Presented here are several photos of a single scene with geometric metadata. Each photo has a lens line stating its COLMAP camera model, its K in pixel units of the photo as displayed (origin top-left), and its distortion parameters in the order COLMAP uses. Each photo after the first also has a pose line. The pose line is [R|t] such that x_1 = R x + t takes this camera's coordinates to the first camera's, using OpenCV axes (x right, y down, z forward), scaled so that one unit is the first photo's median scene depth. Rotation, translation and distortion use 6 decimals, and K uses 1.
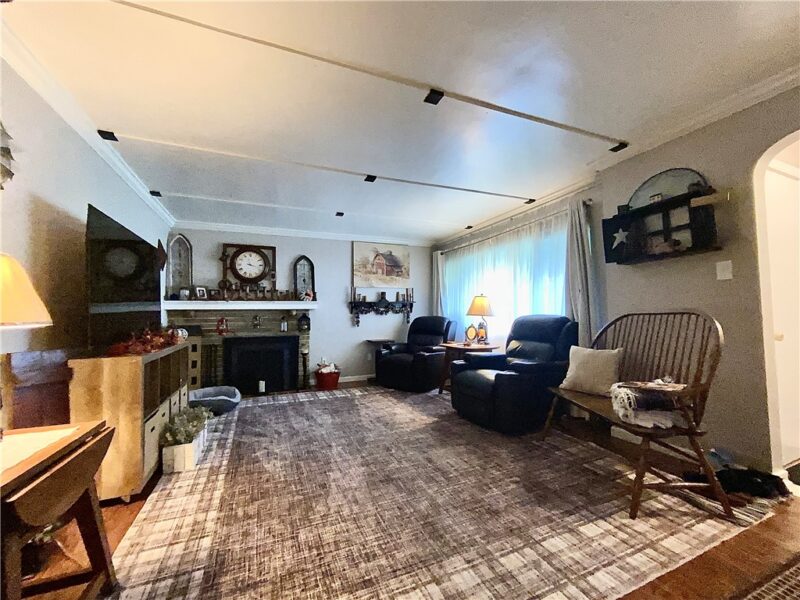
lens RADIAL K [[333.1, 0, 400.6], [0, 333.1, 299.9], [0, 0, 1]] dist [-0.009150, 0.000893]
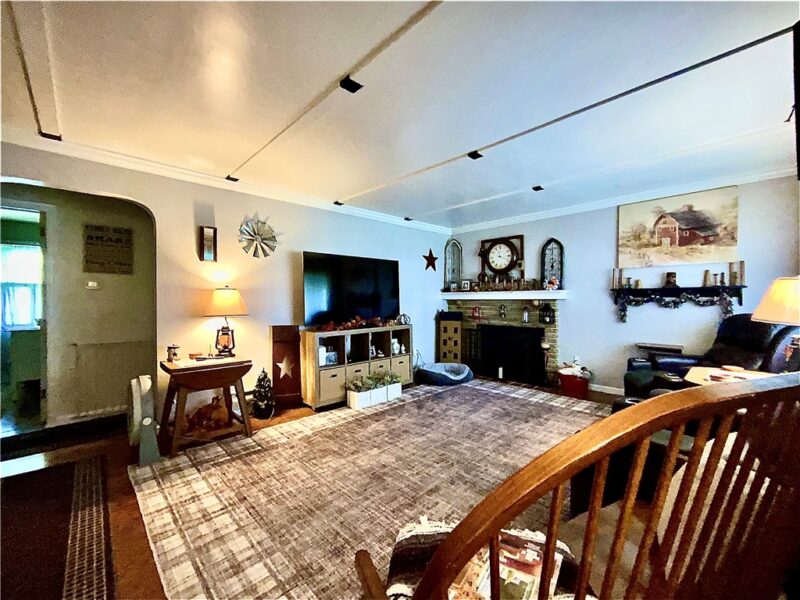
lens RADIAL K [[333.1, 0, 400.6], [0, 333.1, 299.9], [0, 0, 1]] dist [-0.009150, 0.000893]
pose [[0.355333, 0.015241, -0.934615, 0.429576], [0.044599, 0.998452, 0.033238, -0.018359], [0.933675, -0.053493, 0.354103, 0.328933]]
